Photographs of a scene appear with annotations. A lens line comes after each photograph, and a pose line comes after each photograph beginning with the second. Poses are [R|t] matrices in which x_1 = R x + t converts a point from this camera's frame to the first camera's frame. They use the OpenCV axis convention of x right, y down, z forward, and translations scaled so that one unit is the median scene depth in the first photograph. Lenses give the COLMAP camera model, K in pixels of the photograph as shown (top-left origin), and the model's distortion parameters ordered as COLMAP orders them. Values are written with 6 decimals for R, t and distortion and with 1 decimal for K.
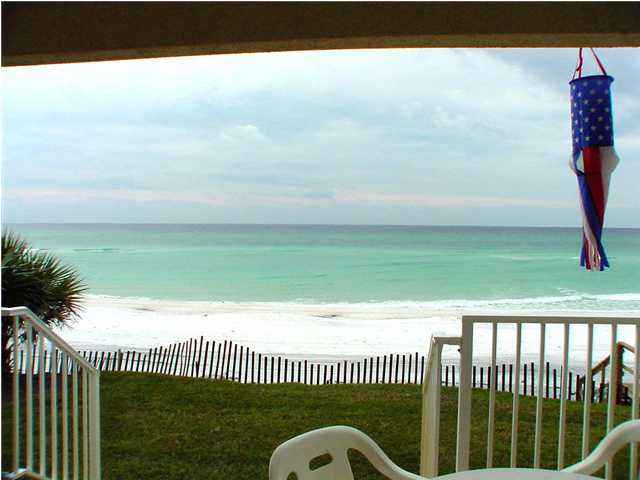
lens RADIAL K [[535.6, 0, 319.2], [0, 535.6, 236.0], [0, 0, 1]] dist [-0.194669, 0.143752]
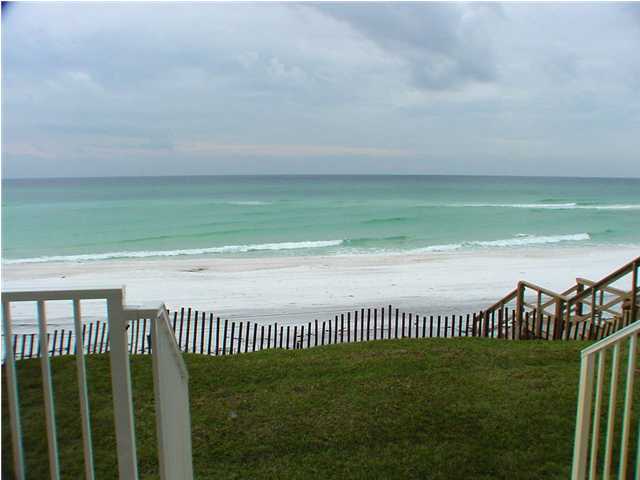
lens RADIAL K [[535.6, 0, 319.2], [0, 535.6, 236.0], [0, 0, 1]] dist [-0.194669, 0.143752]
pose [[0.959089, -0.043735, 0.279705, -0.200187], [0.017411, 0.995237, 0.095915, -0.000651], [-0.282568, -0.087121, 0.955283, 0.116224]]
